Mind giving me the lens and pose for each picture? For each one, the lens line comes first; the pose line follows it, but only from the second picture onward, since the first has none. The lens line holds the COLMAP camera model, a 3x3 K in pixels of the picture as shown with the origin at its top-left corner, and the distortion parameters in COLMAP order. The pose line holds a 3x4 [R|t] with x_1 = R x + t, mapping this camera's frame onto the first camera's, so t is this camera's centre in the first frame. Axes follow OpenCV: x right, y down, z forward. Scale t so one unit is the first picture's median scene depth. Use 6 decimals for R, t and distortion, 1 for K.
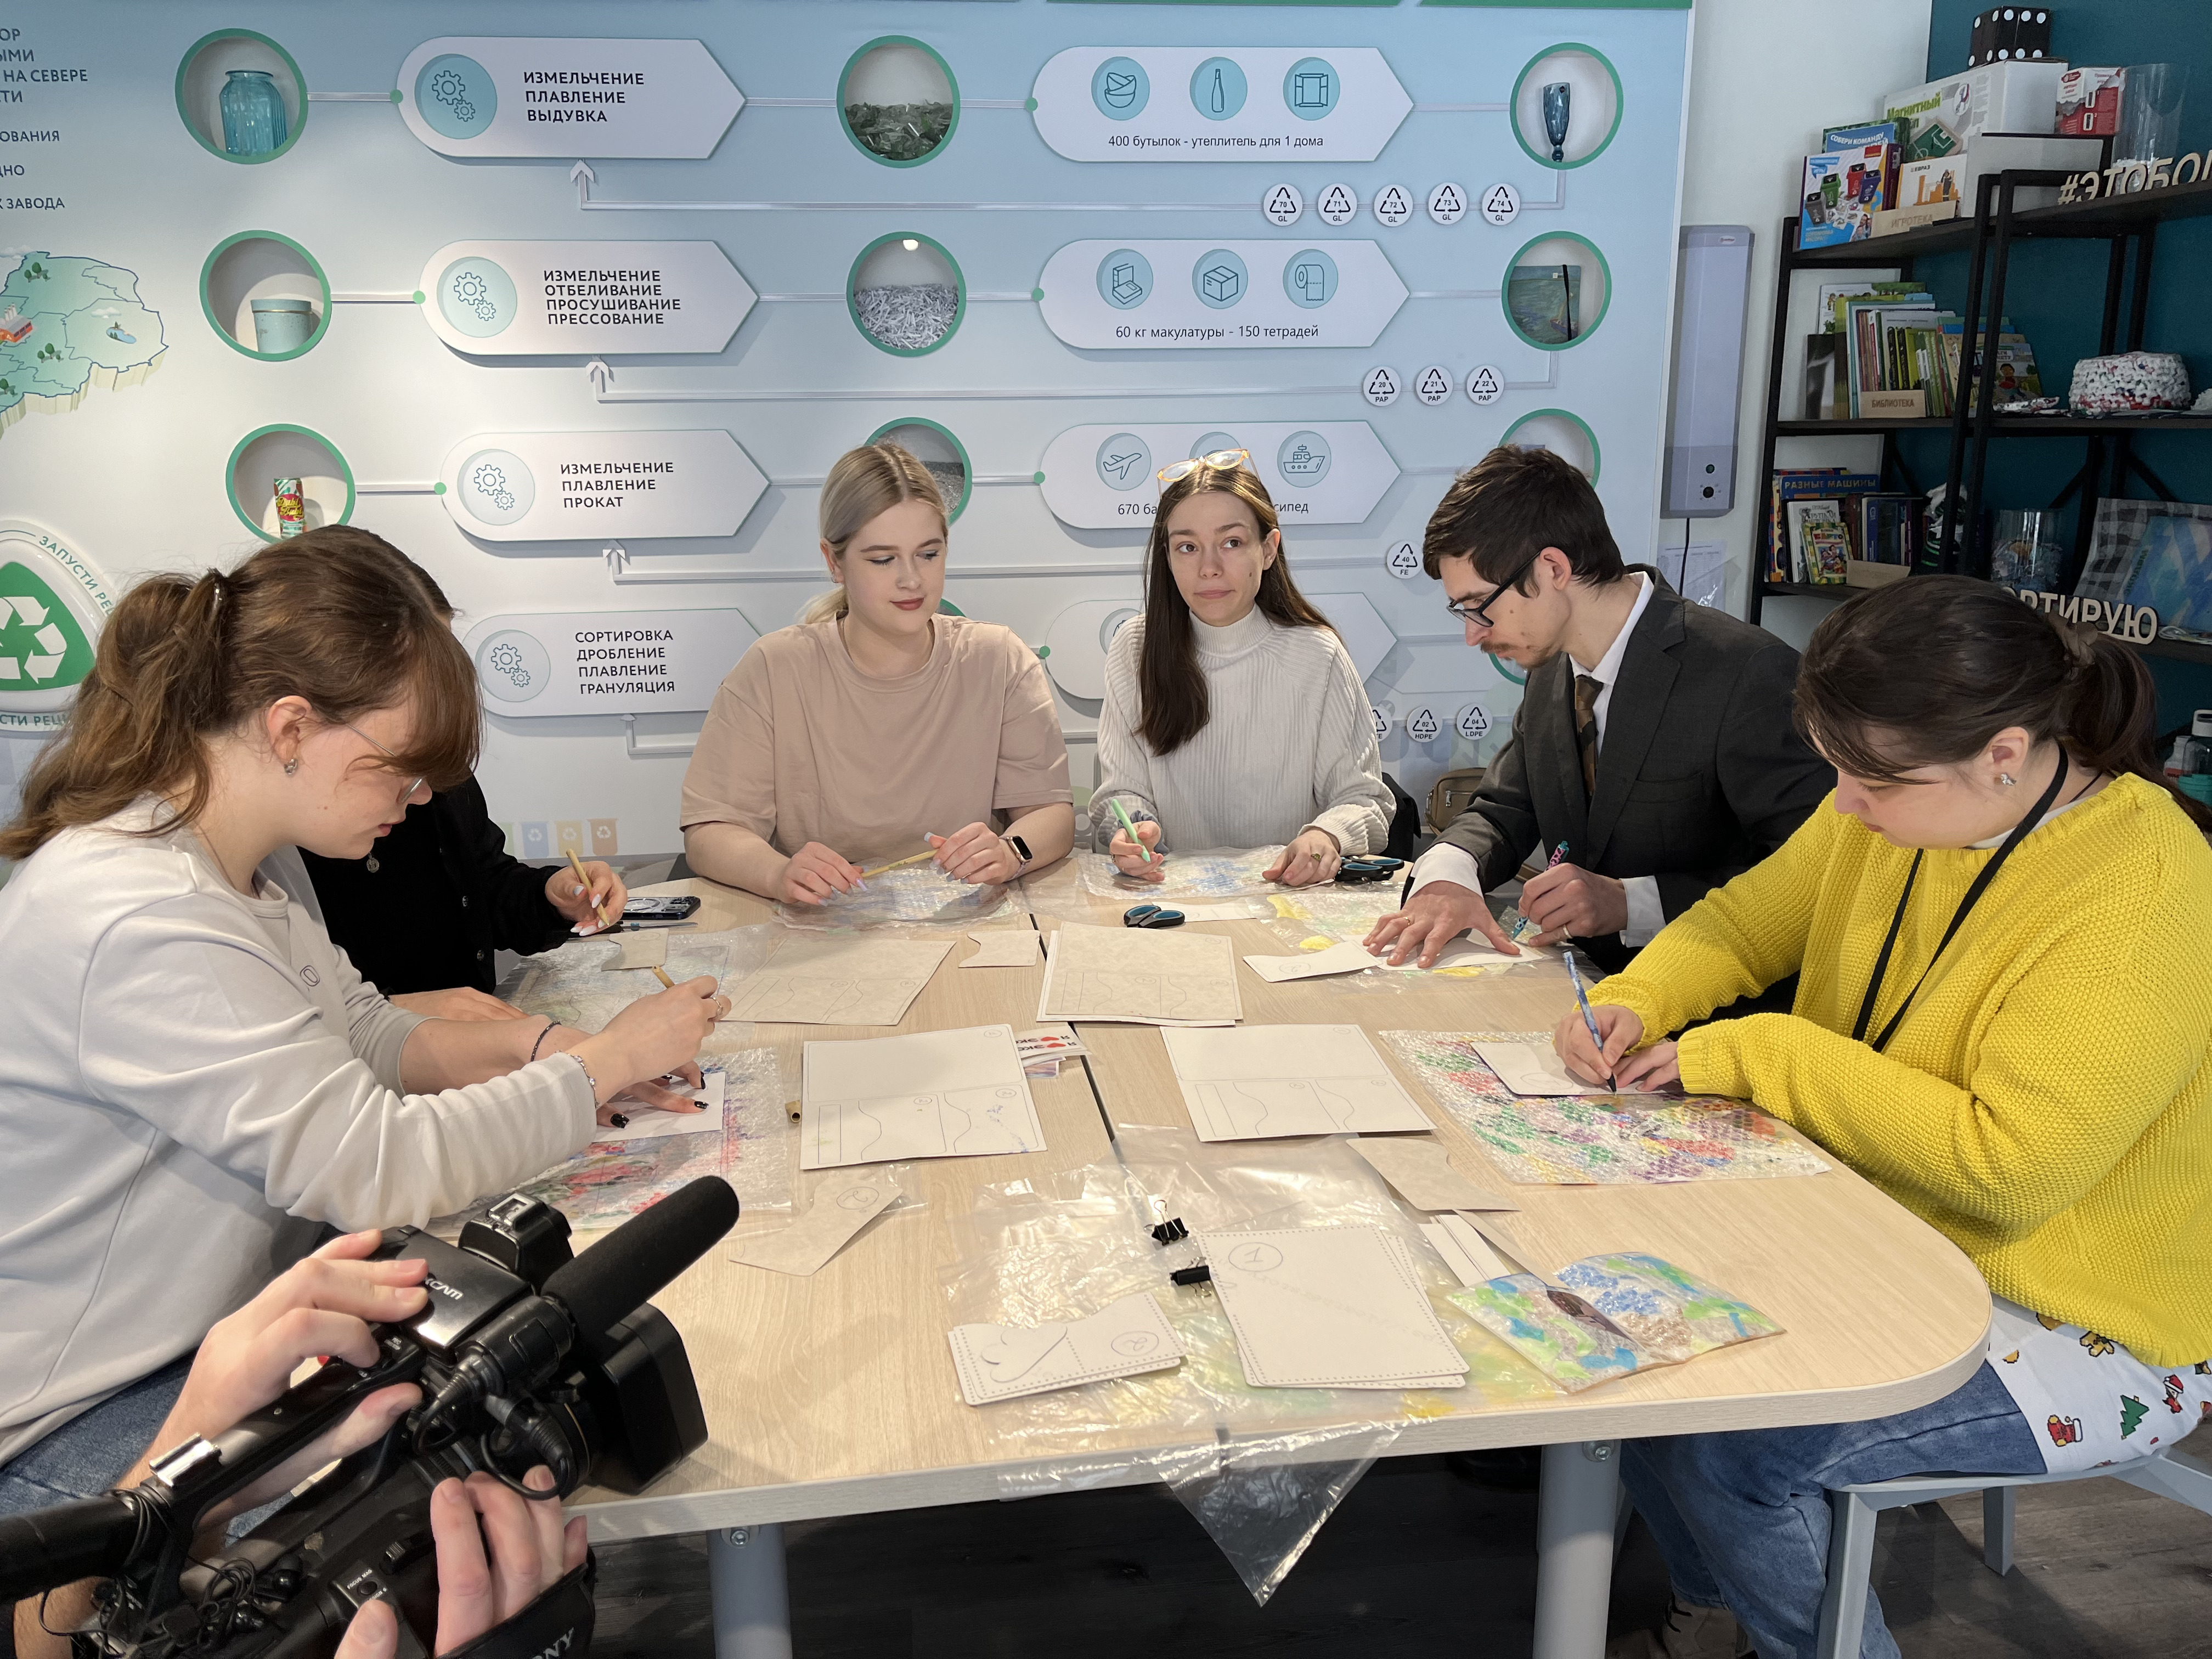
lens RADIAL K [[1668.7, 0, 1096.3], [0, 1668.7, 860.1], [0, 0, 1]] dist [0.046048, -0.069571]
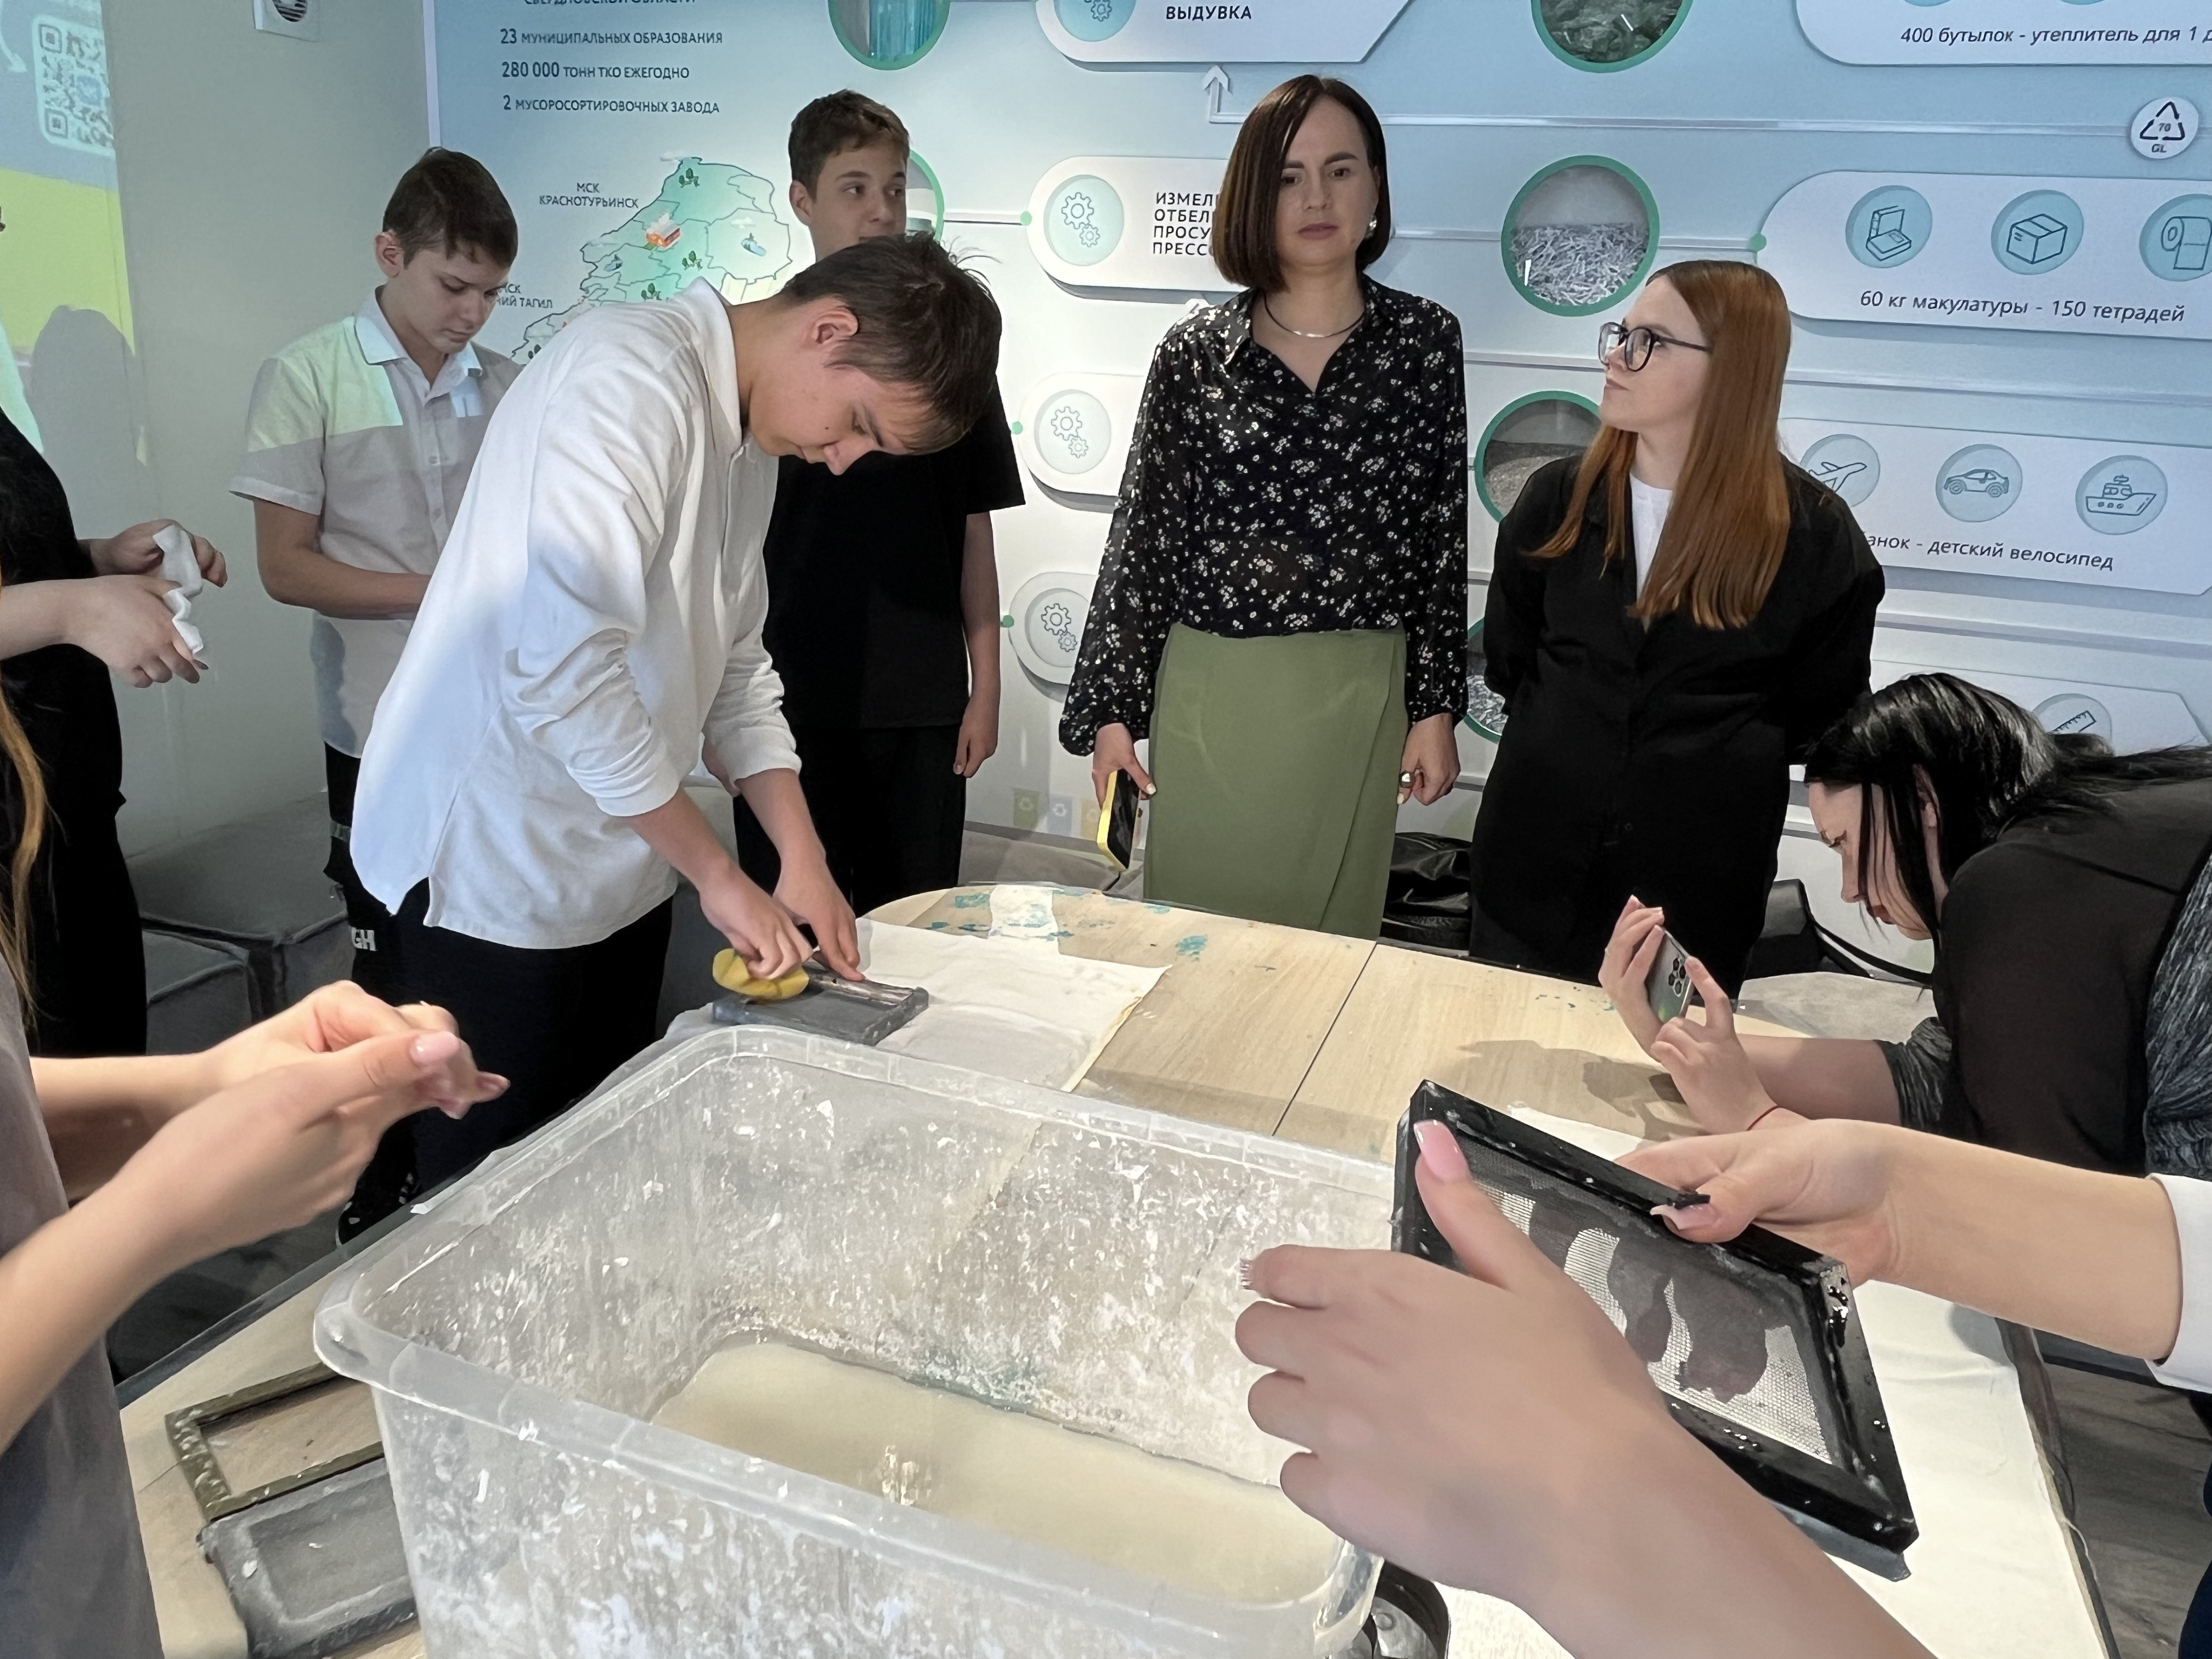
lens RADIAL K [[1577.2, 0, 1089.7], [0, 1577.2, 804.8], [0, 0, 1]] dist [-0.003097, -0.002007]
pose [[0.889130, 0.191961, -0.415450, 0.041333], [-0.175982, 0.981391, 0.076829, -0.092163], [0.422467, 0.004801, 0.906365, 0.235812]]
